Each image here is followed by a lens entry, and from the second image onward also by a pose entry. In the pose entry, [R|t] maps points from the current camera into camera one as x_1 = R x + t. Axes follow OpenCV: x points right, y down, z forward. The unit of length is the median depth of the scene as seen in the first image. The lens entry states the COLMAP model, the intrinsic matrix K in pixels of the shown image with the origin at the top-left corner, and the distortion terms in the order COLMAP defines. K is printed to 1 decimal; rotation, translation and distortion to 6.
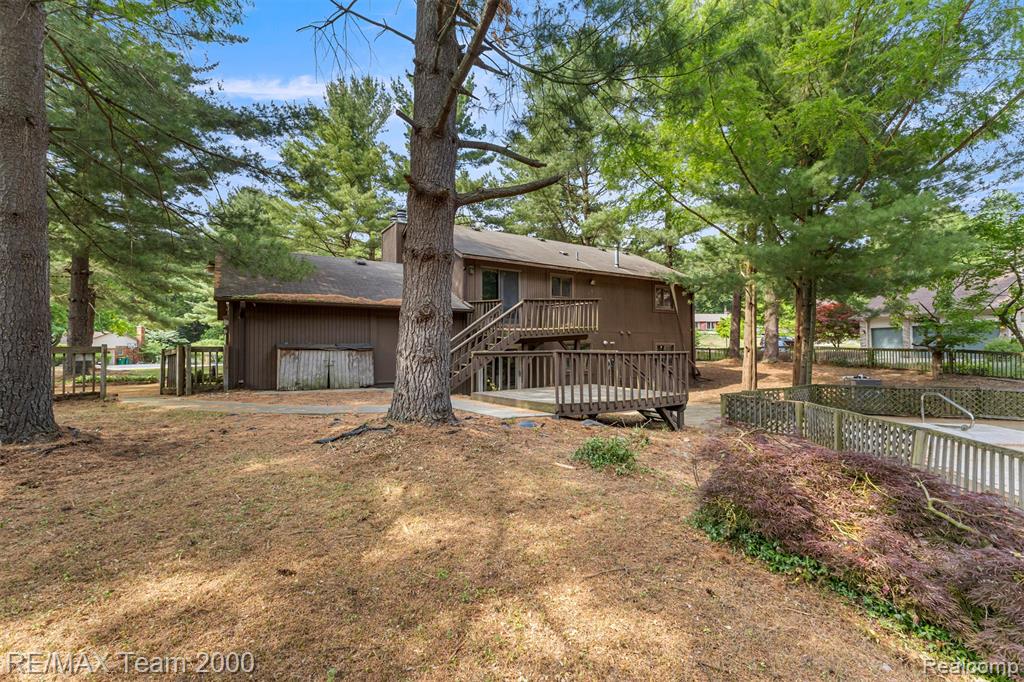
lens RADIAL K [[434.8, 0, 512.7], [0, 434.8, 317.8], [0, 0, 1]] dist [0.009634, -0.000653]
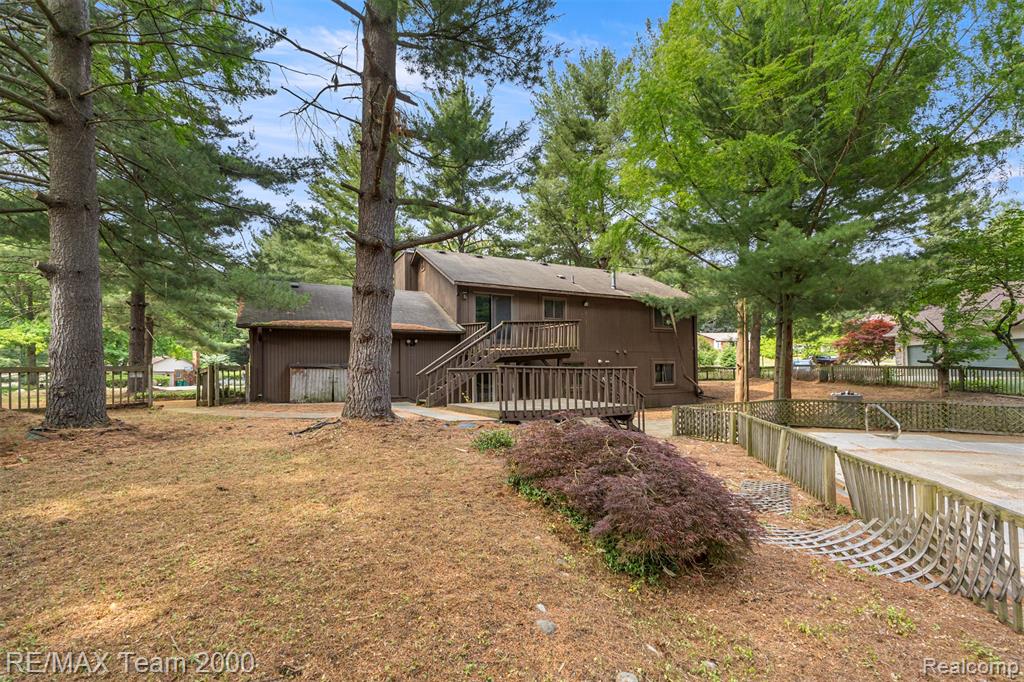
lens RADIAL K [[441.9, 0, 510.6], [0, 441.9, 339.1], [0, 0, 1]] dist [0.012502, 0.000381]
pose [[0.995667, -0.011918, -0.092219, 0.131522], [0.011836, 0.999929, -0.001432, 0.002750], [0.092230, 0.000334, 0.995738, -0.106557]]
